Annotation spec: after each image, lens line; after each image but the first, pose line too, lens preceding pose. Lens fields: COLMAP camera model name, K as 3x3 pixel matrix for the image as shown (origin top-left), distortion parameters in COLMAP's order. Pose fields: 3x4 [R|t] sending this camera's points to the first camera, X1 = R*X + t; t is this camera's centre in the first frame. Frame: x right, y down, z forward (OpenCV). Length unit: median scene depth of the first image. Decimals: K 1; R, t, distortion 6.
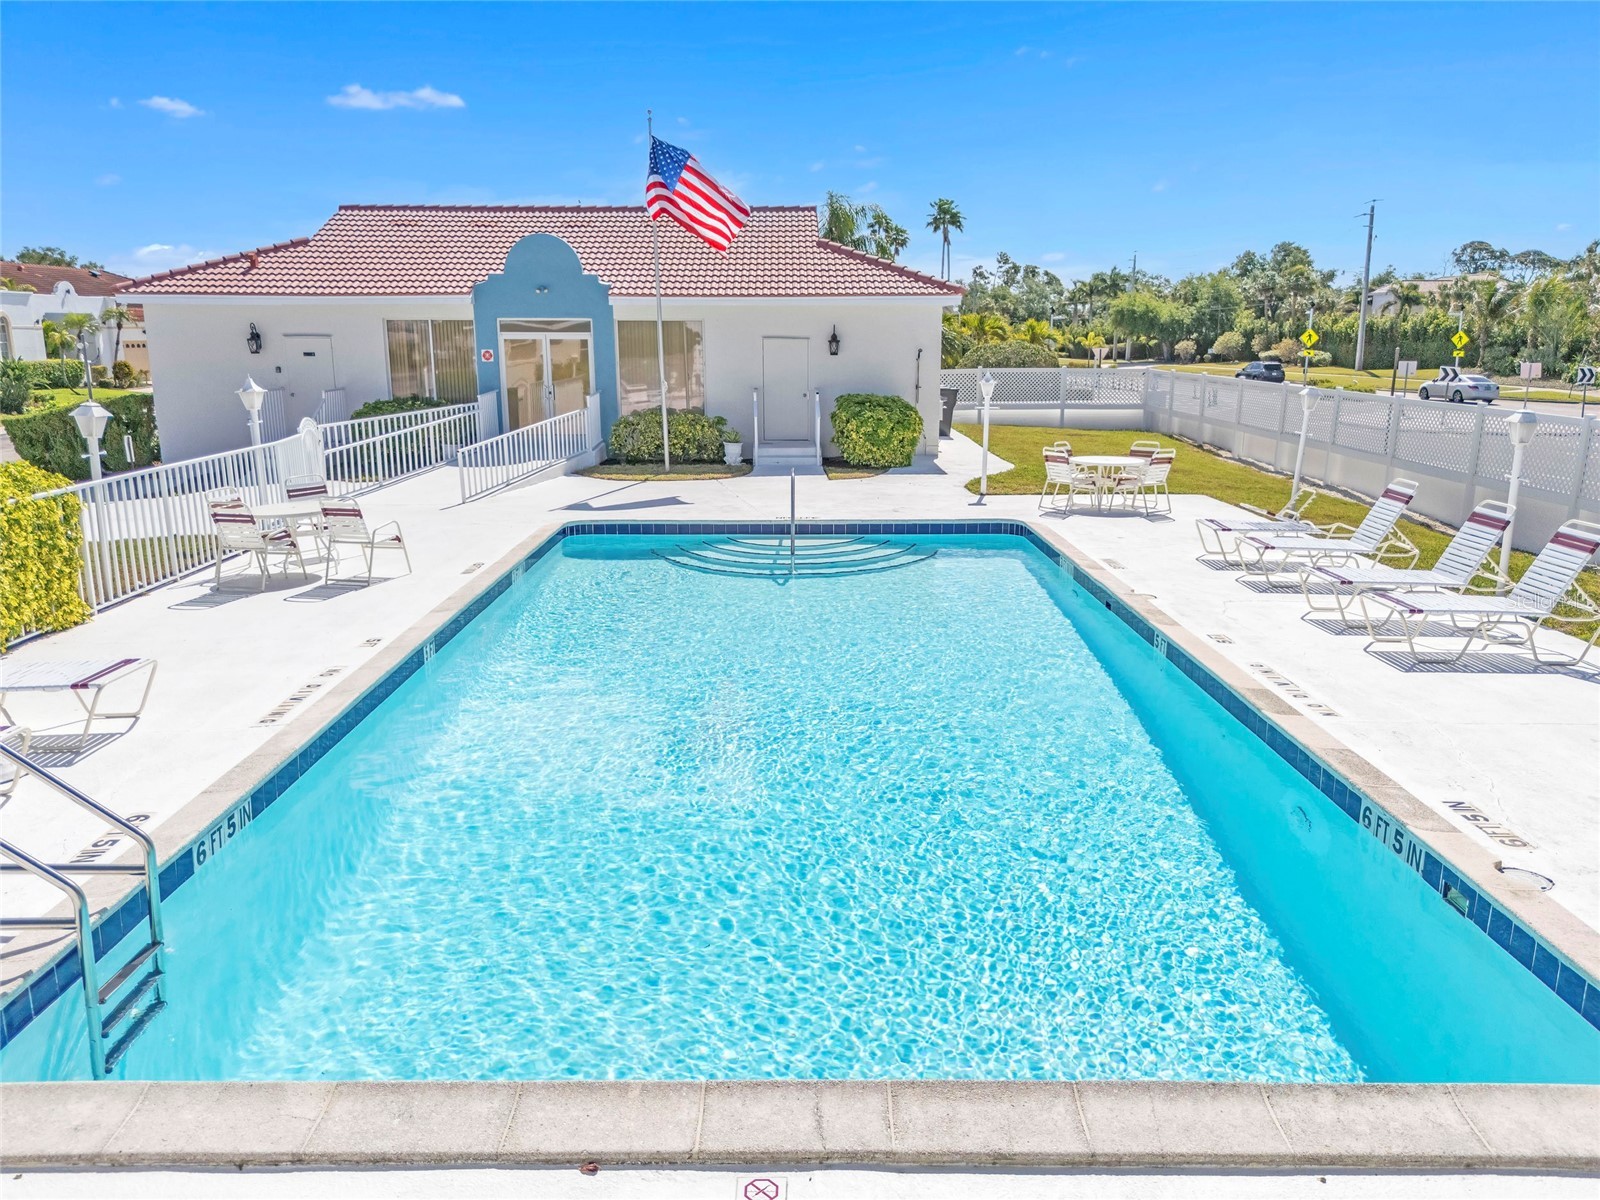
lens RADIAL K [[1161.2, 0, 793.9], [0, 1161.2, 638.0], [0, 0, 1]] dist [0.065197, -0.062314]
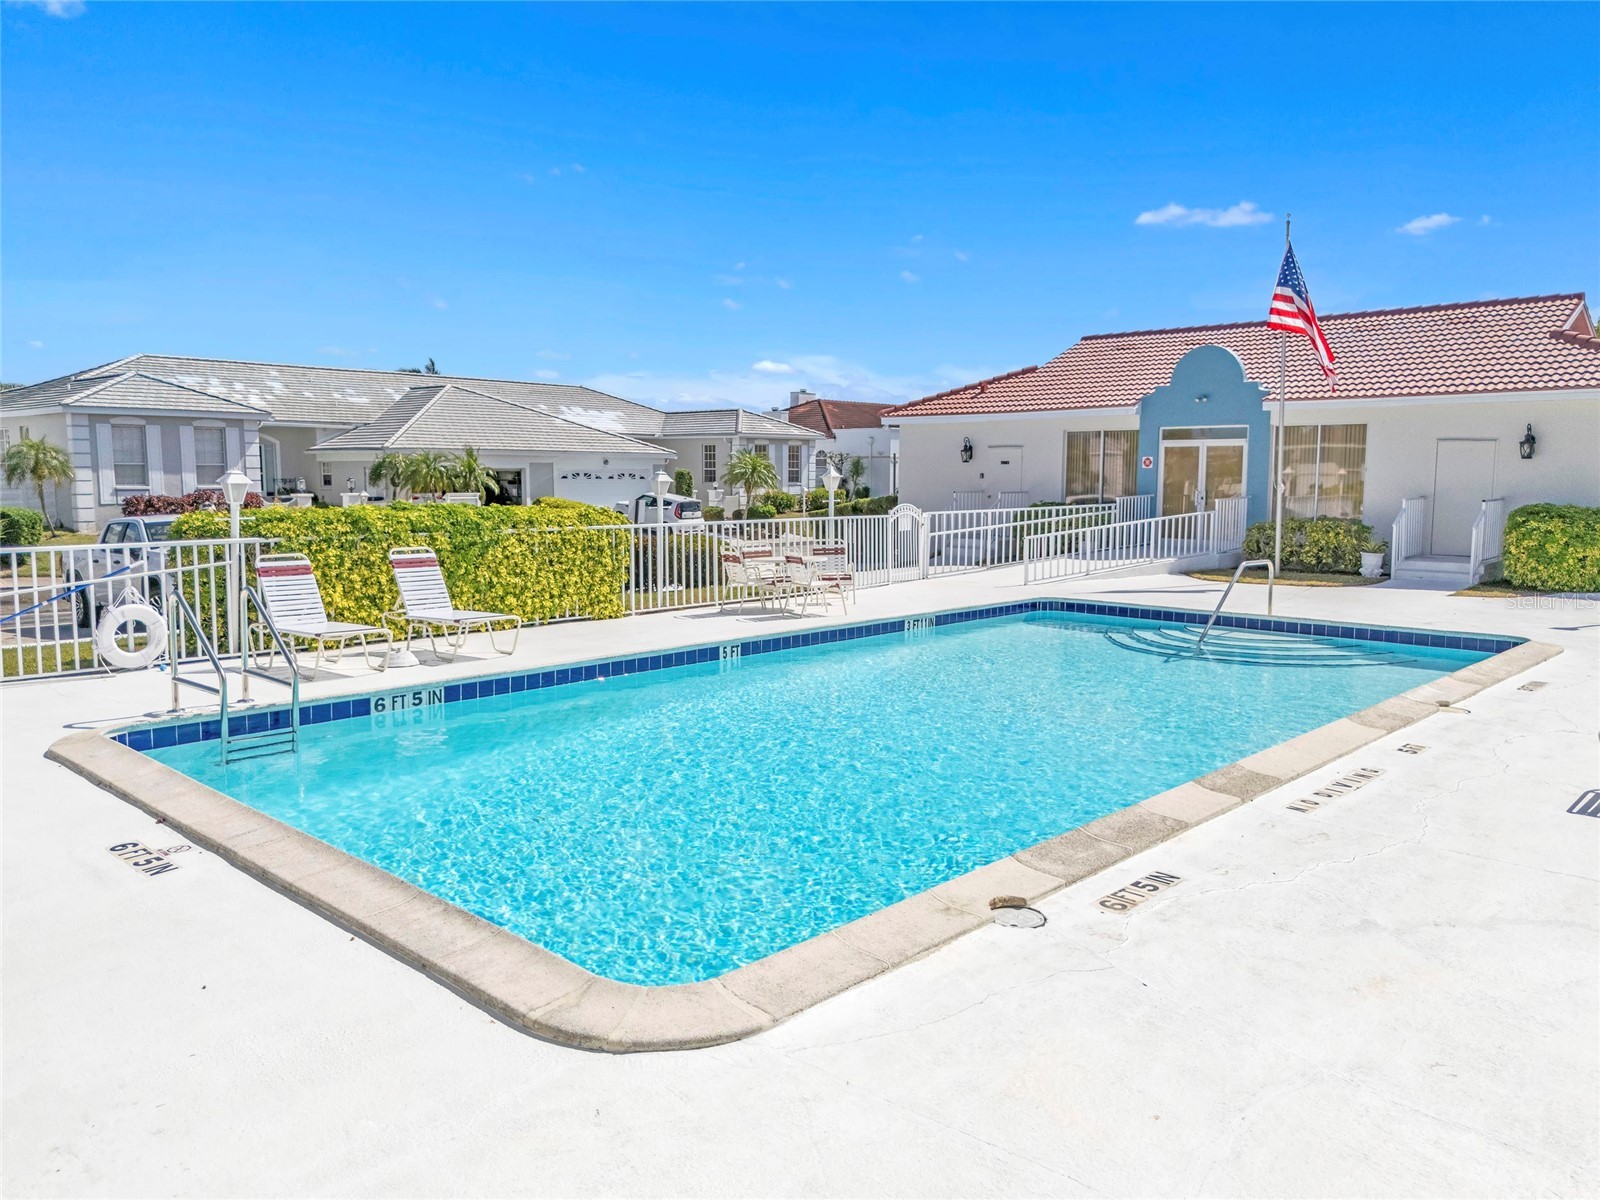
lens RADIAL K [[1177.0, 0, 800.7], [0, 1177.0, 595.9], [0, 0, 1]] dist [0.068020, -0.065335]
pose [[0.723887, 0.077479, -0.685555, 0.259370], [-0.179590, 0.980580, -0.078811, 0.016000], [0.666135, 0.180169, 0.723743, 0.048340]]
